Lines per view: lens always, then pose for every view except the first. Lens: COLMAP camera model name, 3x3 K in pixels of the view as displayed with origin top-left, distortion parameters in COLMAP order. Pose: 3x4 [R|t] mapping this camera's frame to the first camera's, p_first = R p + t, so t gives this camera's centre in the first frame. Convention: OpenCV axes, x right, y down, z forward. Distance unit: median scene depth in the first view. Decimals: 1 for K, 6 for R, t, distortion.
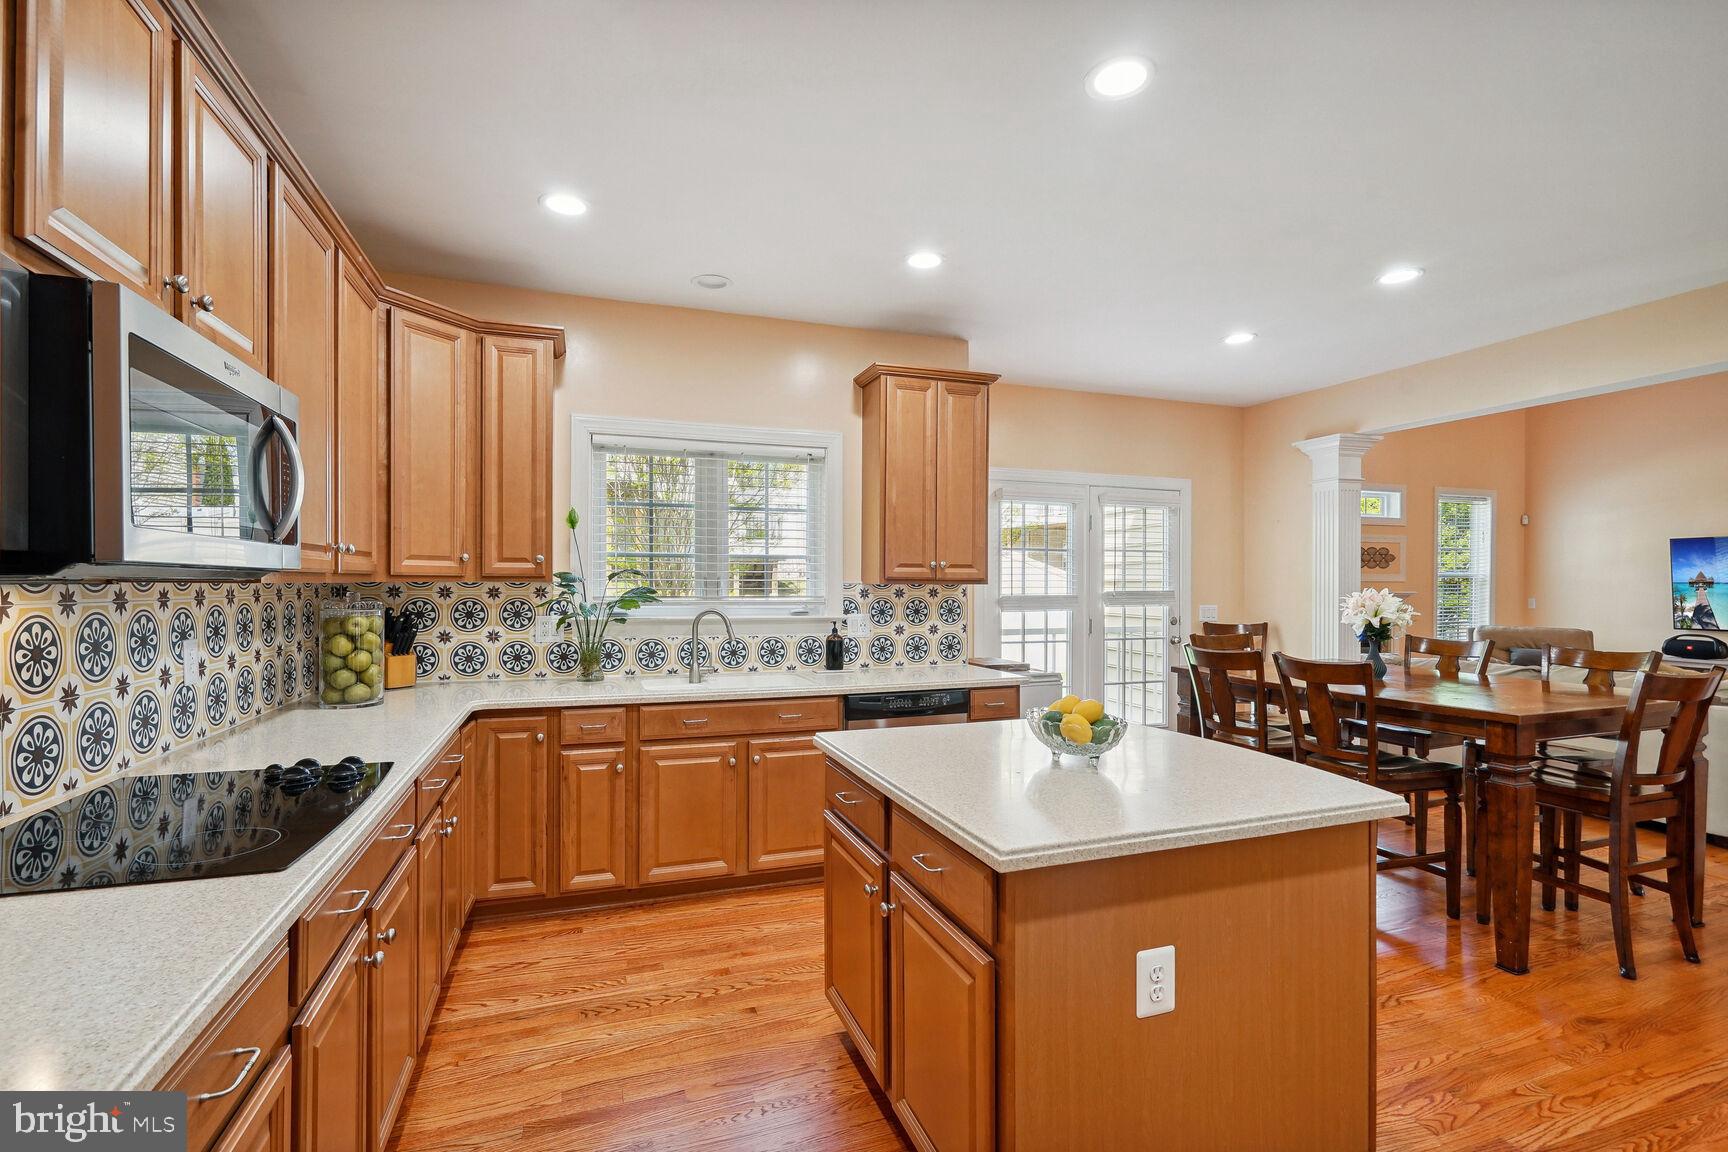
lens RADIAL K [[780.5, 0, 858.3], [0, 780.5, 581.6], [0, 0, 1]] dist [-0.001869, 0.000085]
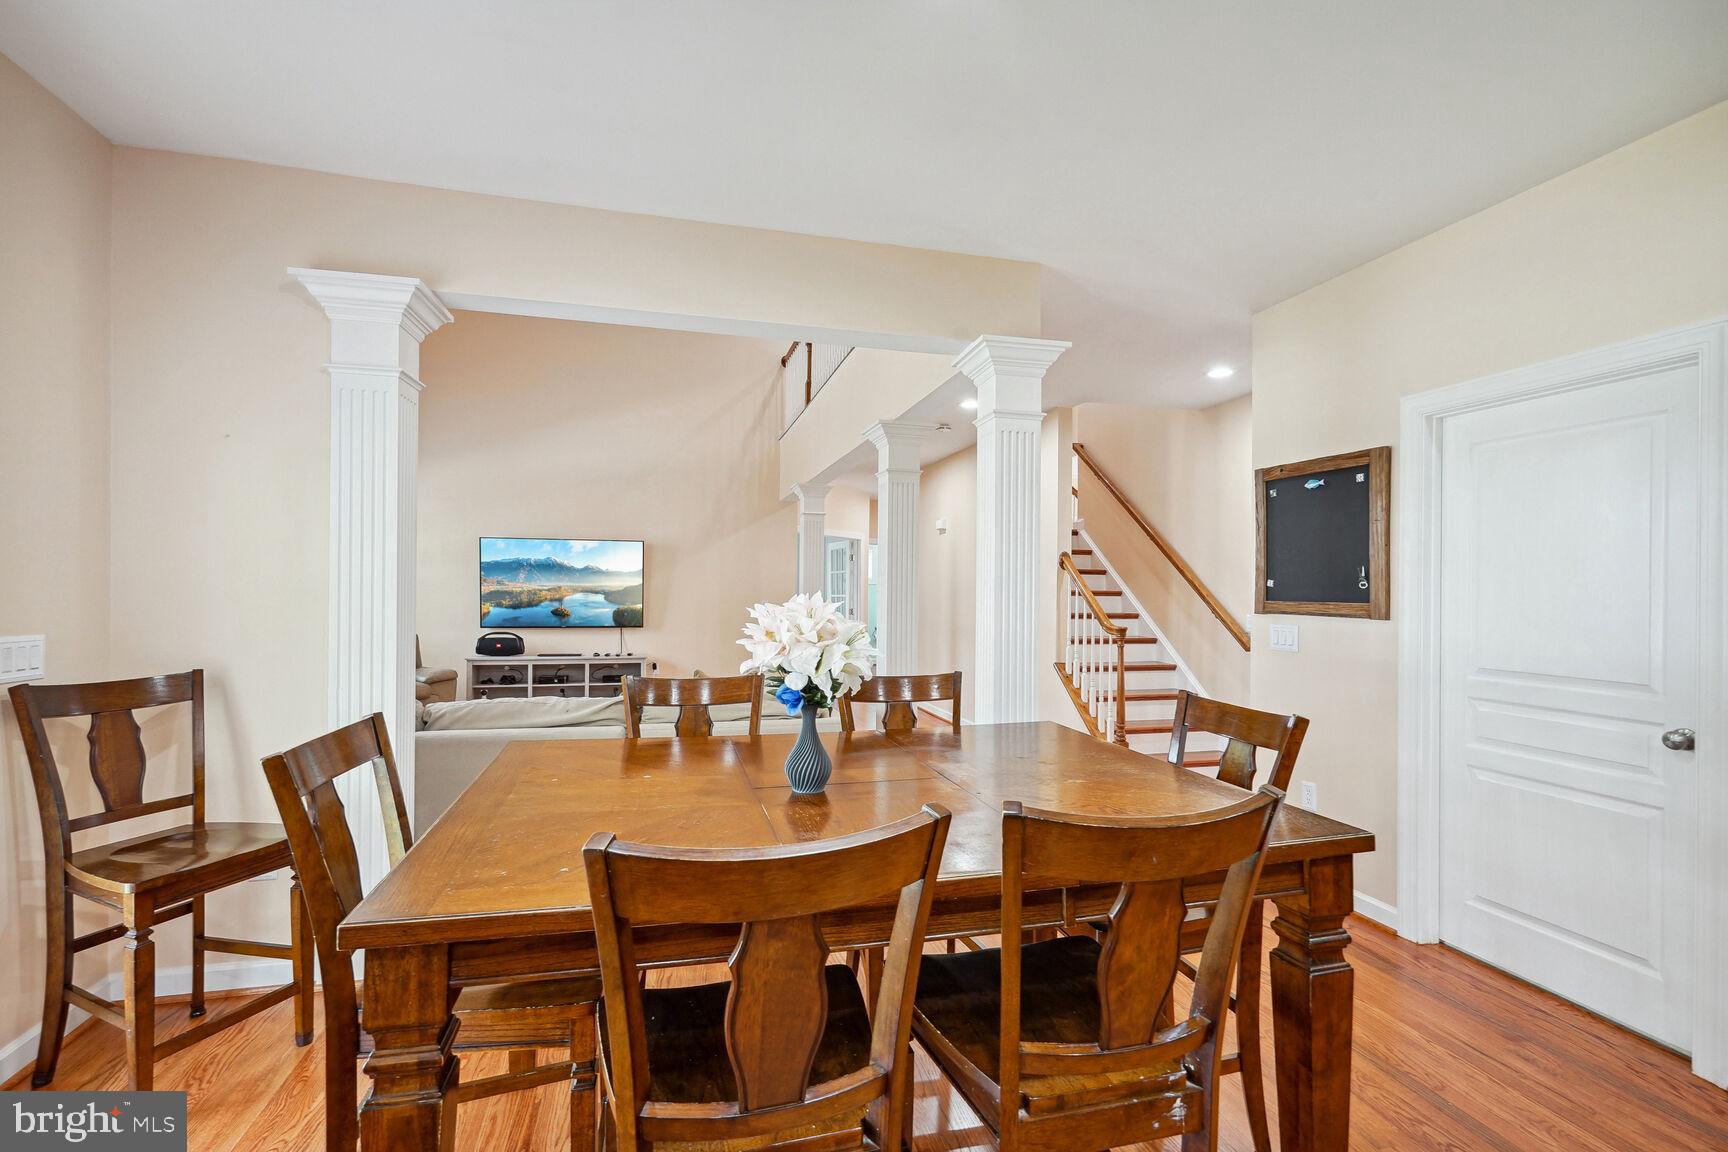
lens RADIAL K [[780.5, 0, 858.3], [0, 780.5, 581.6], [0, 0, 1]] dist [-0.001869, 0.000085]
pose [[0.091458, 0.009967, 0.995759, 0.150835], [-0.013723, 0.999868, -0.008748, 0.004129], [-0.995714, -0.012864, 0.091583, 0.670523]]
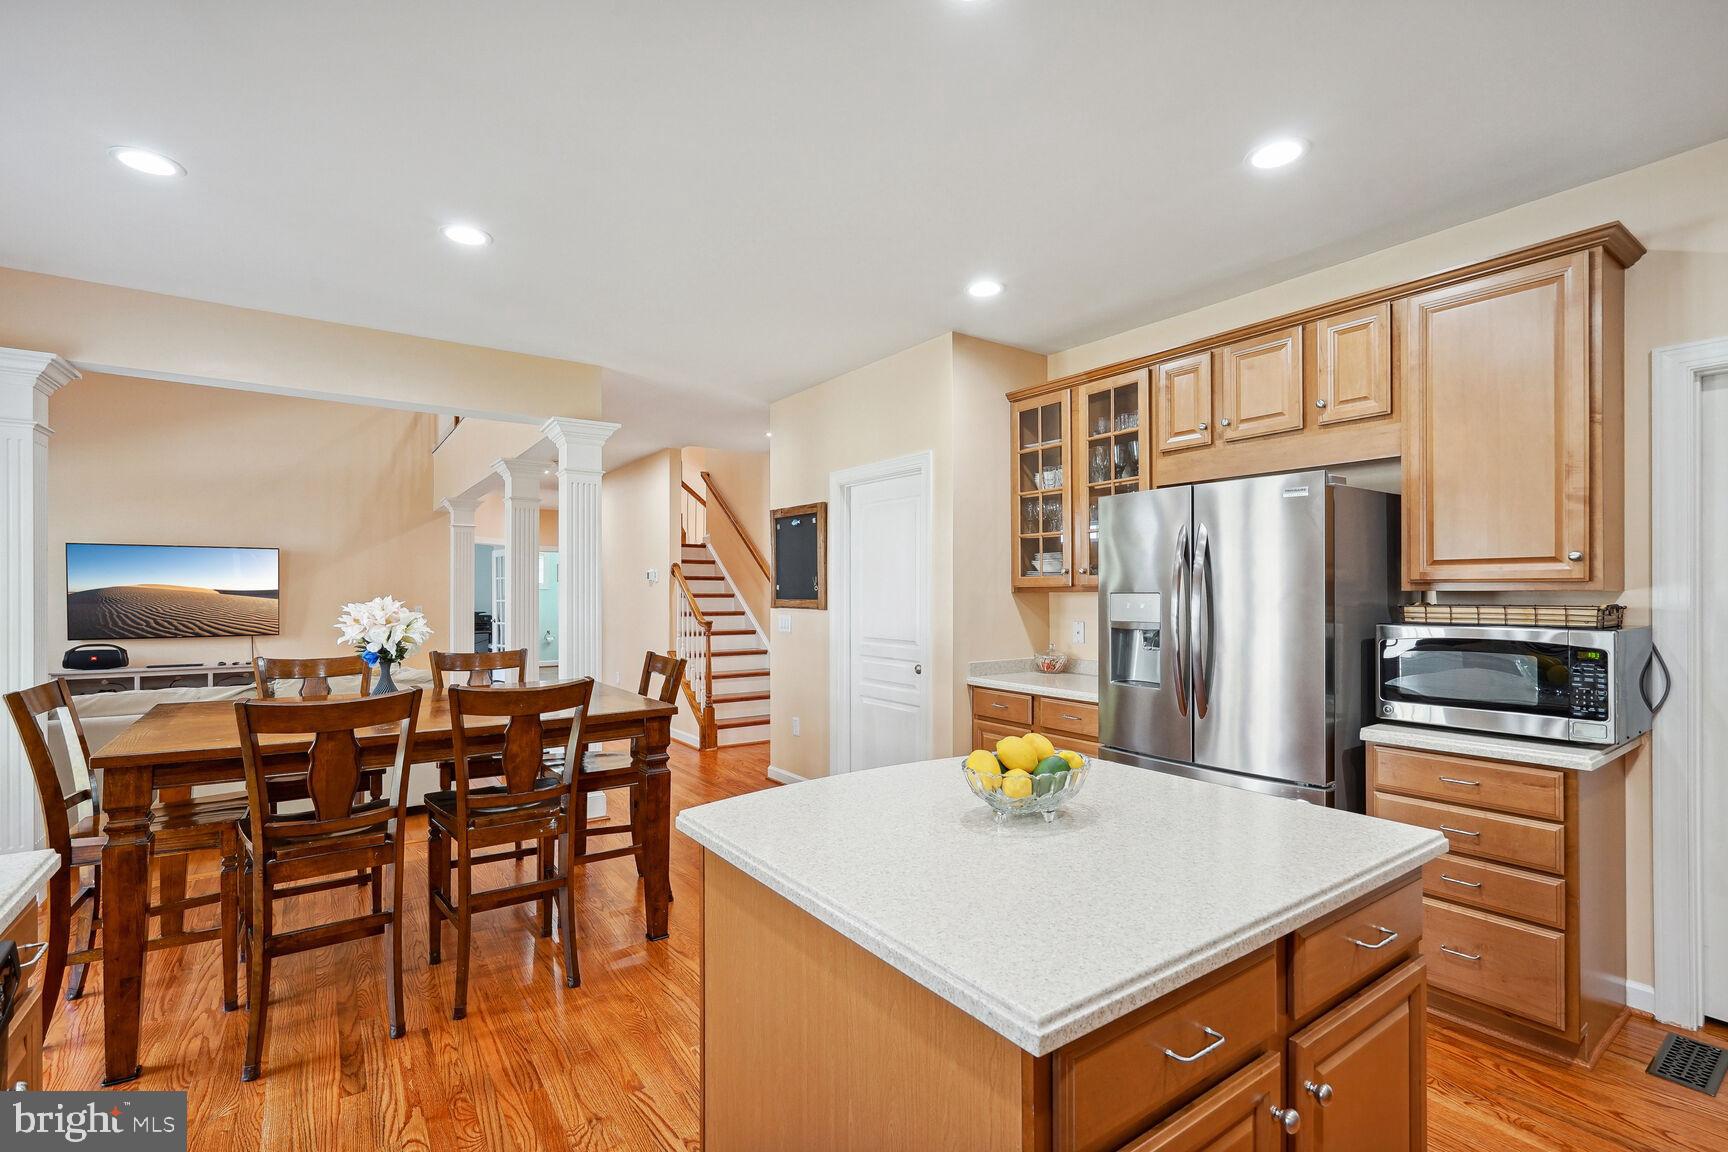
lens RADIAL K [[792.3, 0, 856.0], [0, 792.3, 586.3], [0, 0, 1]] dist [-0.000567, 0.006158]
pose [[-0.261073, 0.009347, 0.965274, -0.174462], [-0.003237, 0.999939, -0.010558, 0.003596], [-0.965314, -0.005881, -0.261027, 0.538583]]
